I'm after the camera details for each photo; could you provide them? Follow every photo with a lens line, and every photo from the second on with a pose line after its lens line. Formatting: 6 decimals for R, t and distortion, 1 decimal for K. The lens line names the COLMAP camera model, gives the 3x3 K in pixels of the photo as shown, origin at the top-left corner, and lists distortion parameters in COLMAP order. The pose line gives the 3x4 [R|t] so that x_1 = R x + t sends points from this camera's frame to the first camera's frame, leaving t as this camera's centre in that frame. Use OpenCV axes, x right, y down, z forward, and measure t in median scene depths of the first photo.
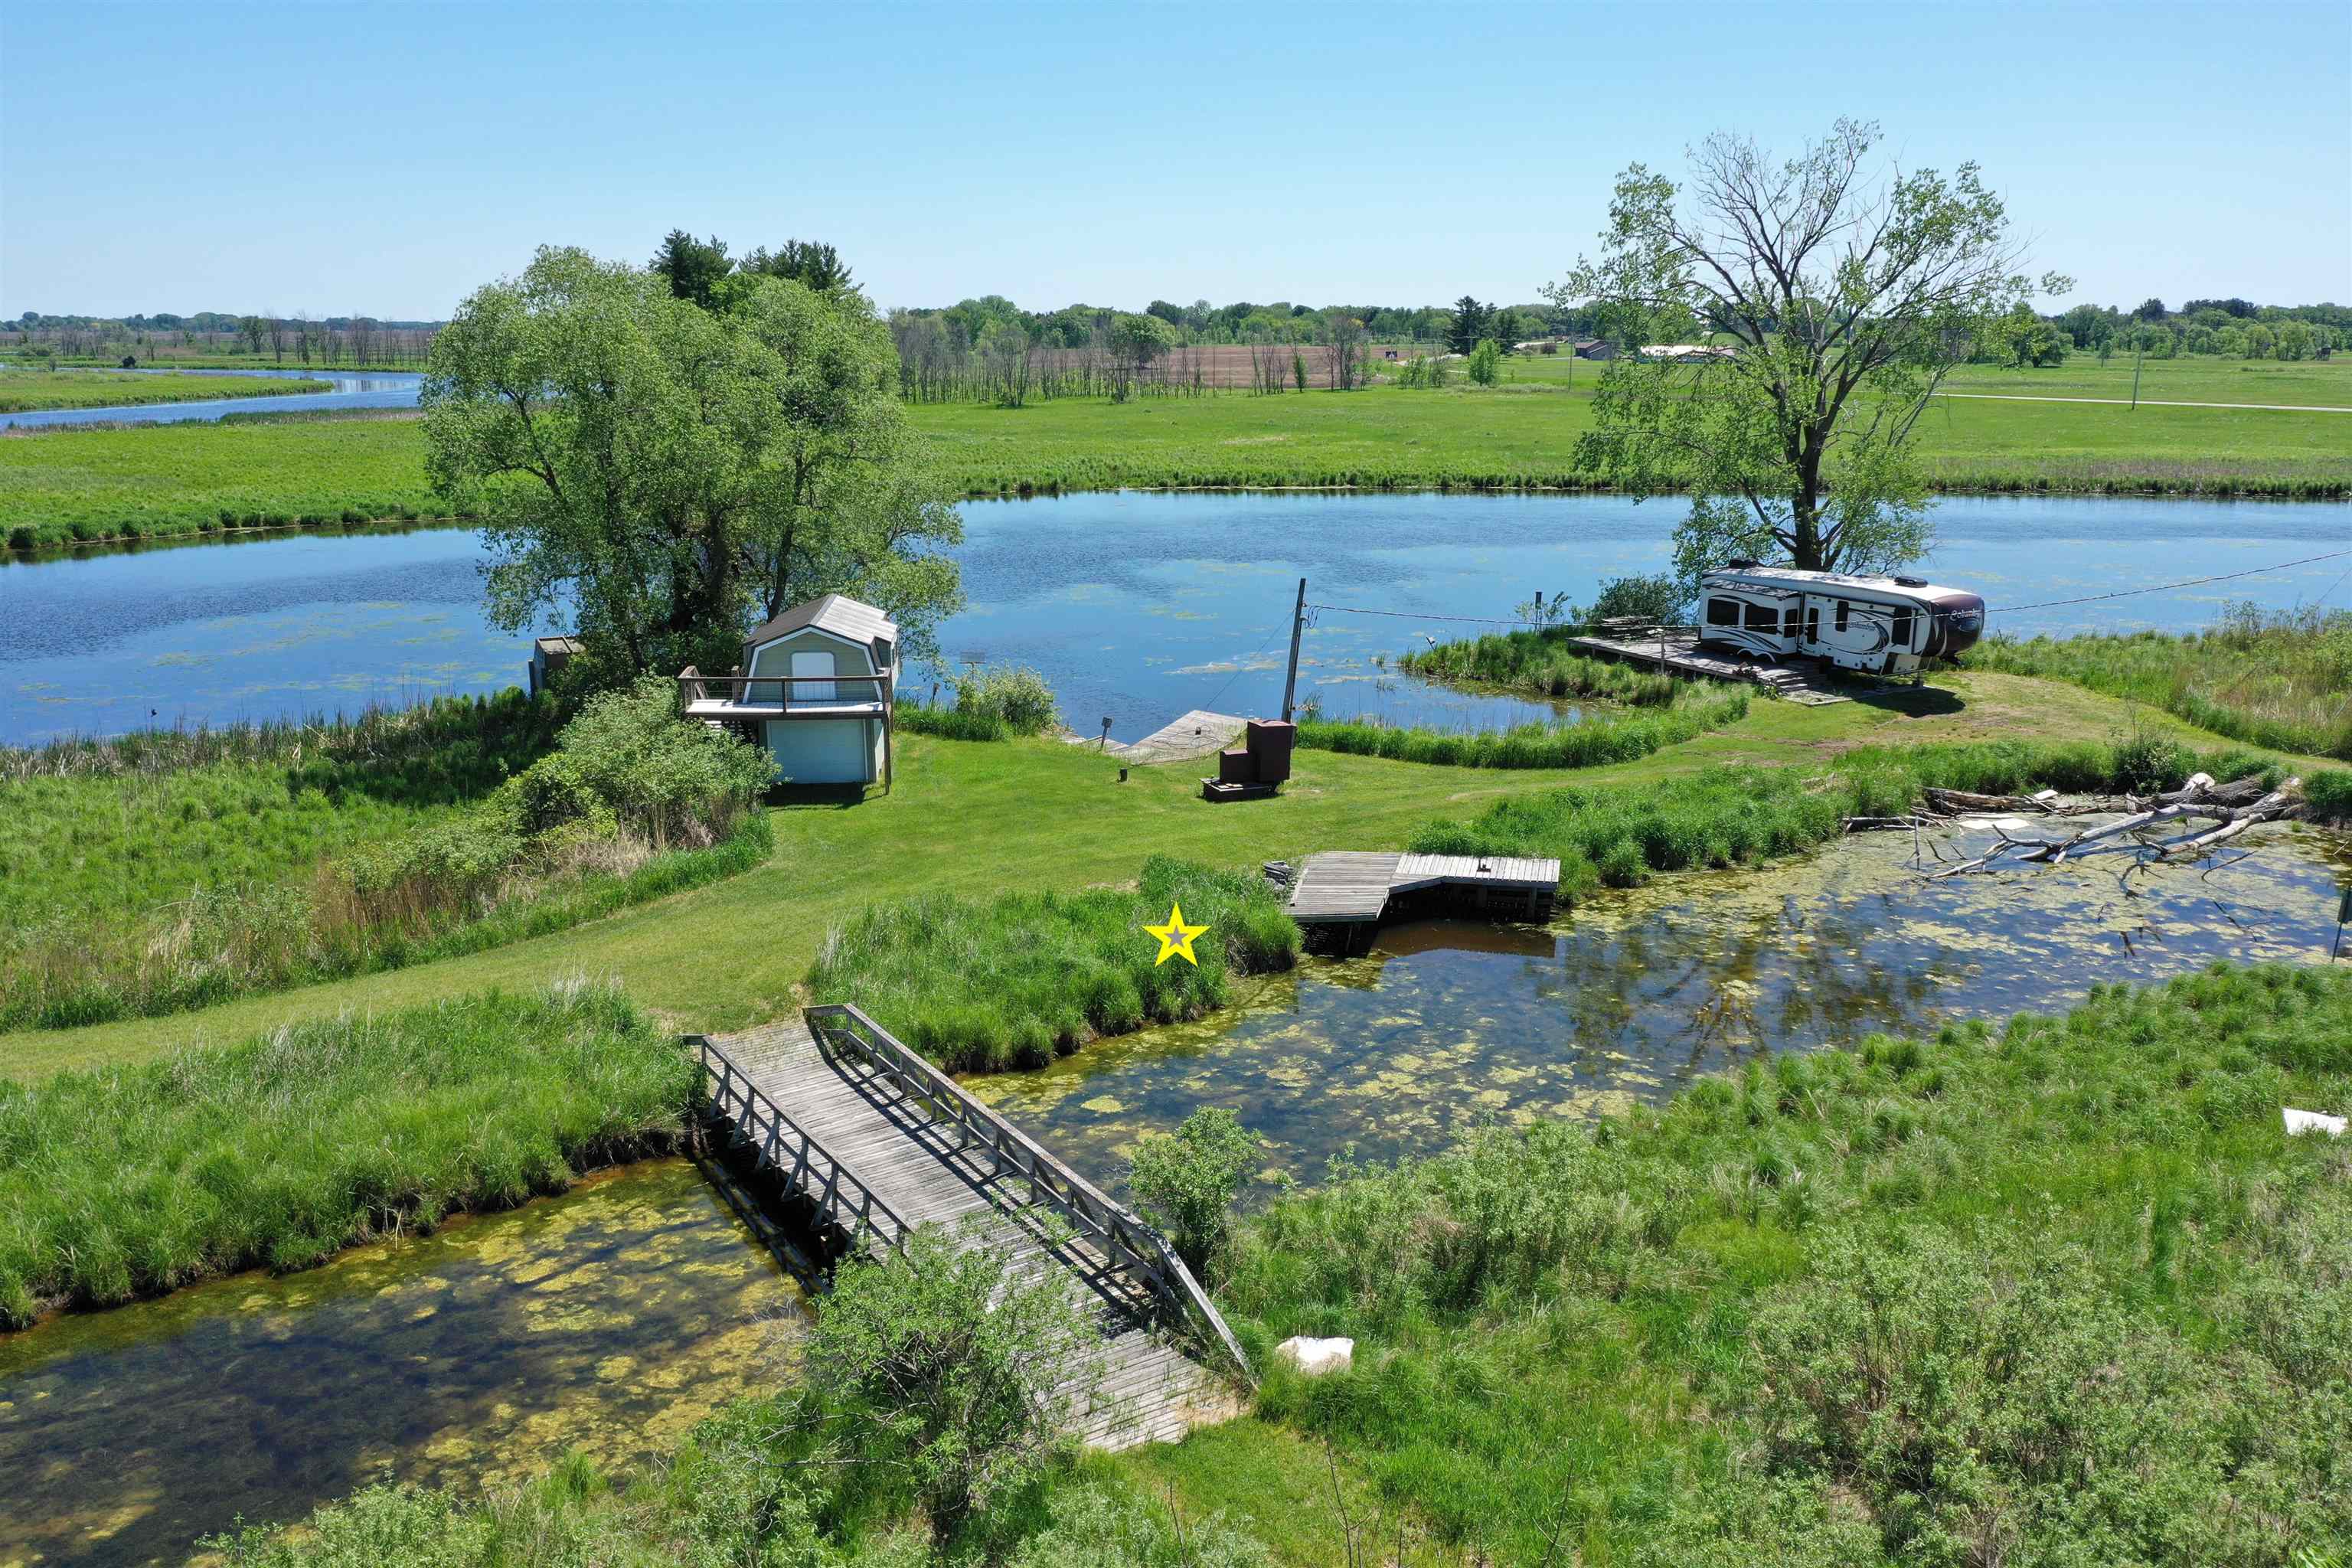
lens RADIAL K [[1924.5, 0, 1176.0], [0, 1924.5, 784.0], [0, 0, 1]] dist [0.001149, 0.014554]
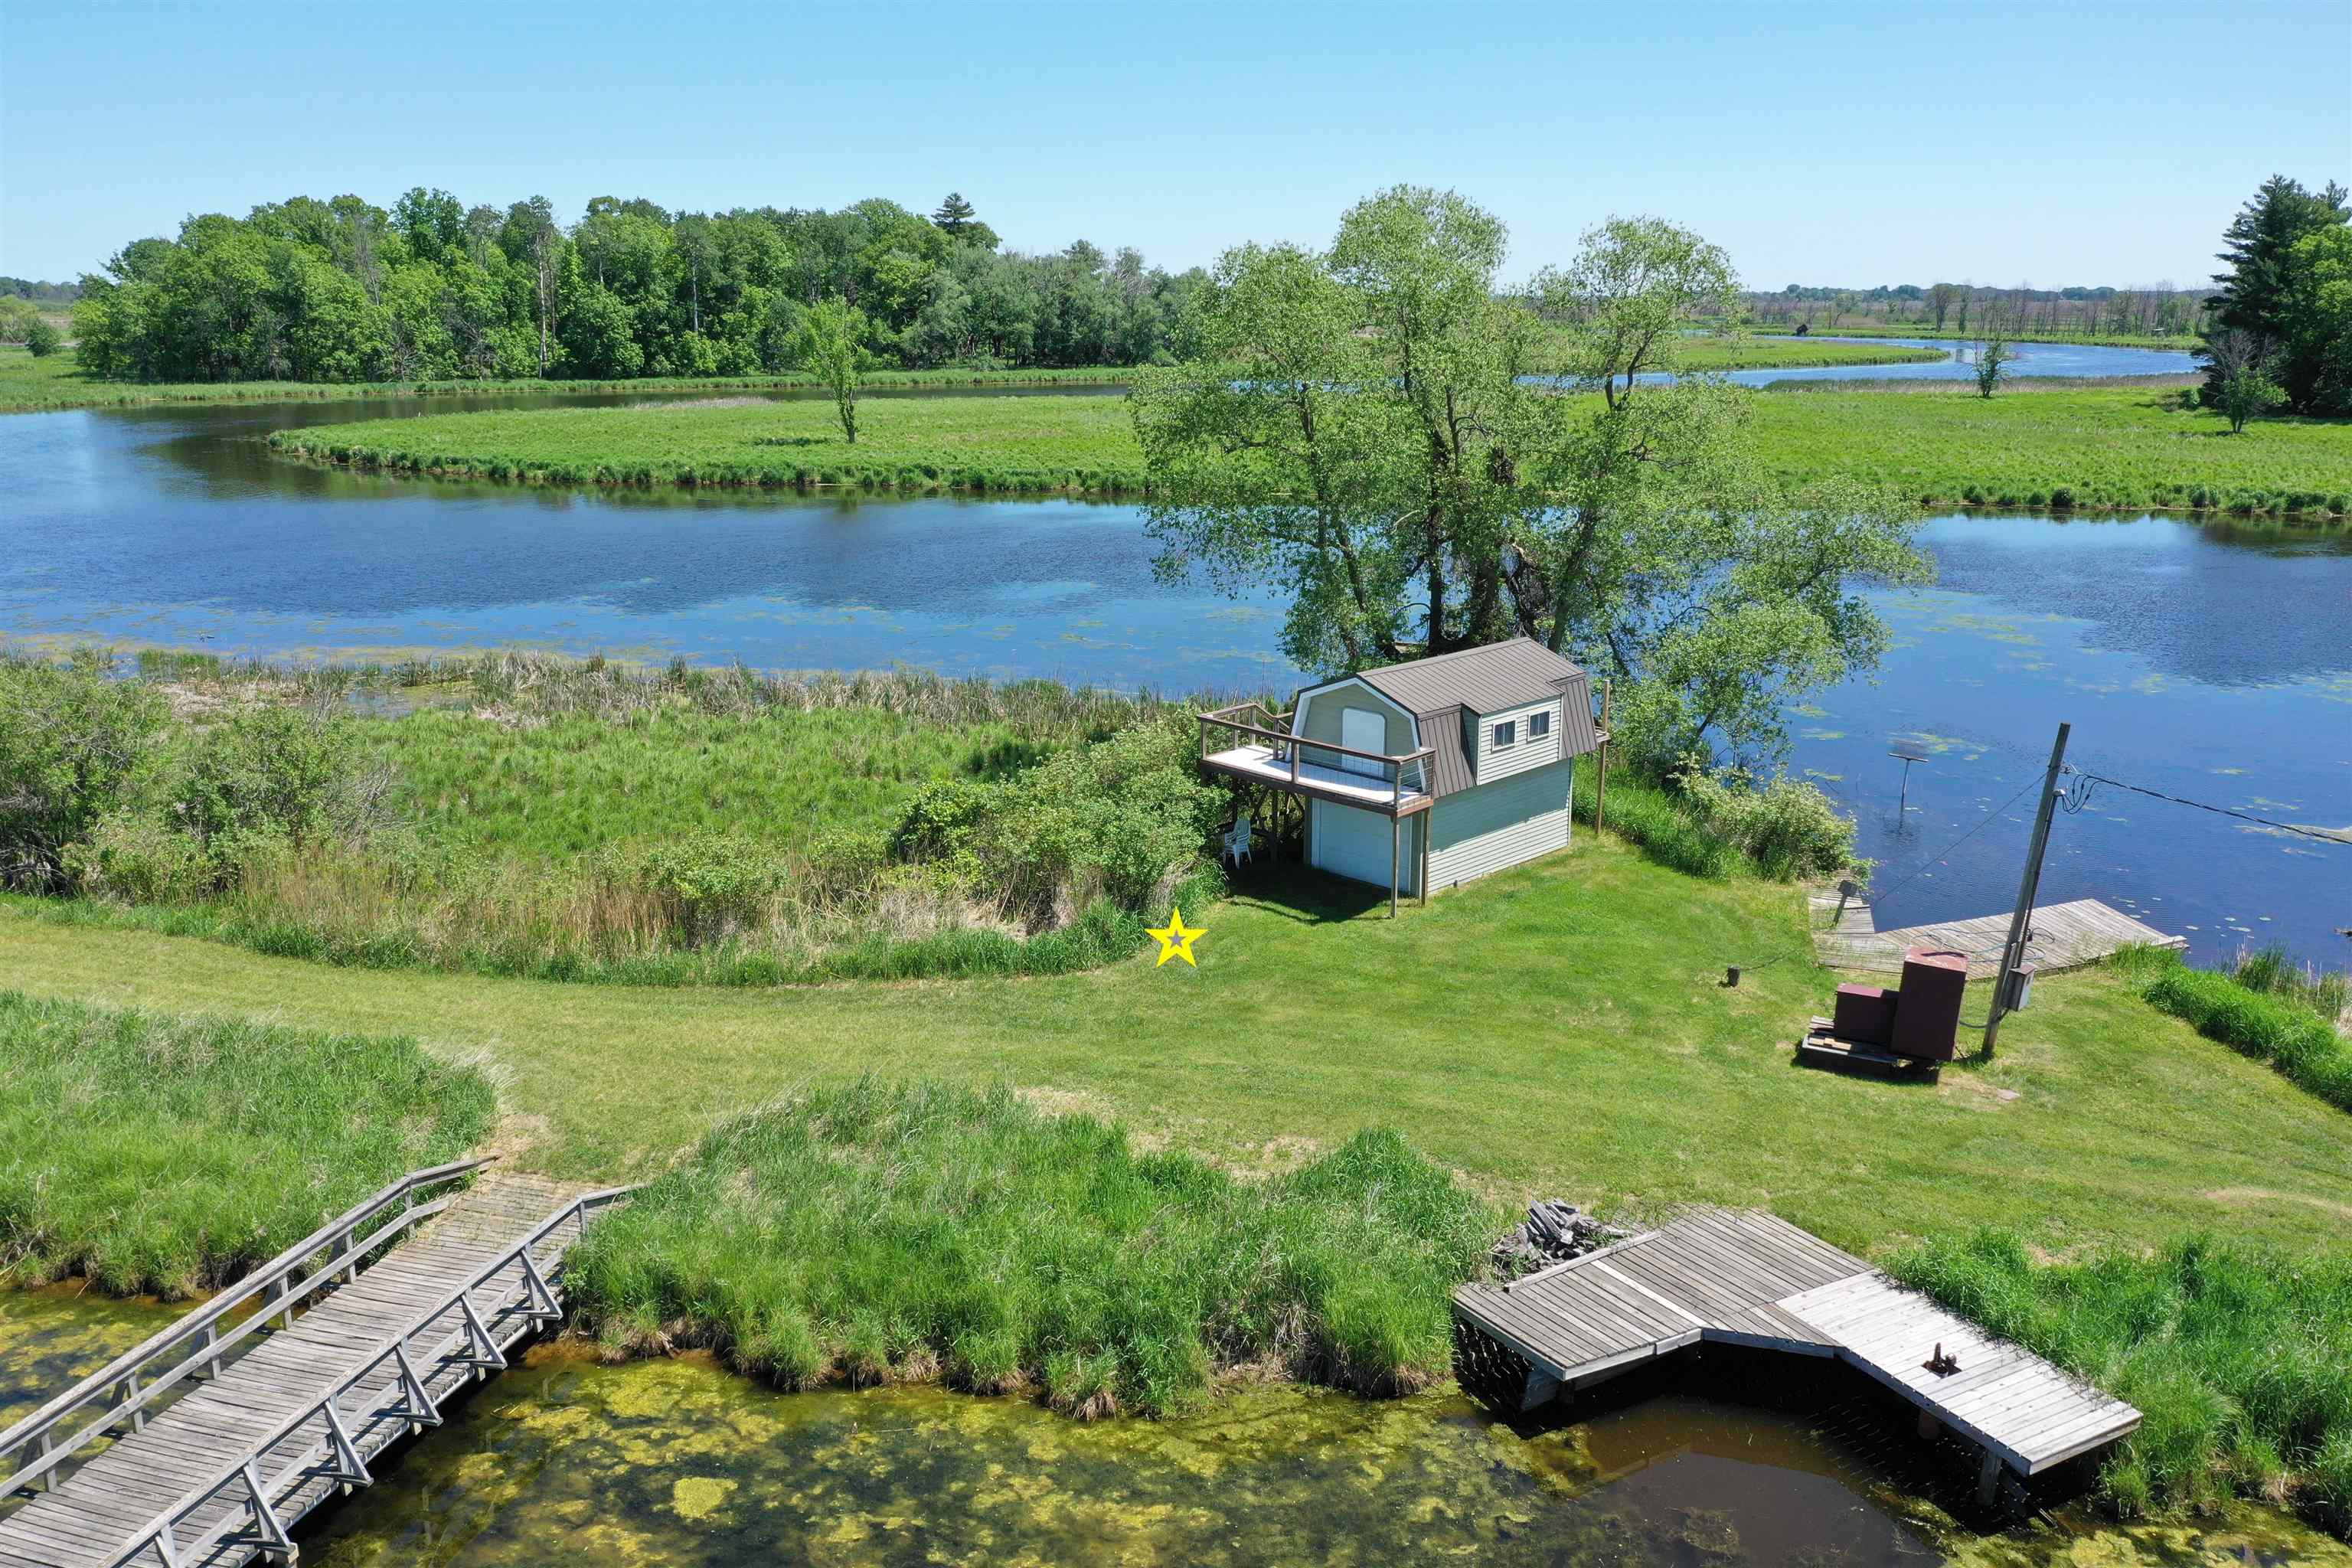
lens RADIAL K [[1865.0, 0, 1175.5], [0, 1865.0, 838.3], [0, 0, 1]] dist [0.004996, 0.006198]
pose [[0.657144, 0.213605, -0.722865, 0.074067], [-0.178639, 0.975819, 0.125955, -0.024237], [0.732291, 0.046361, 0.679412, 0.111688]]
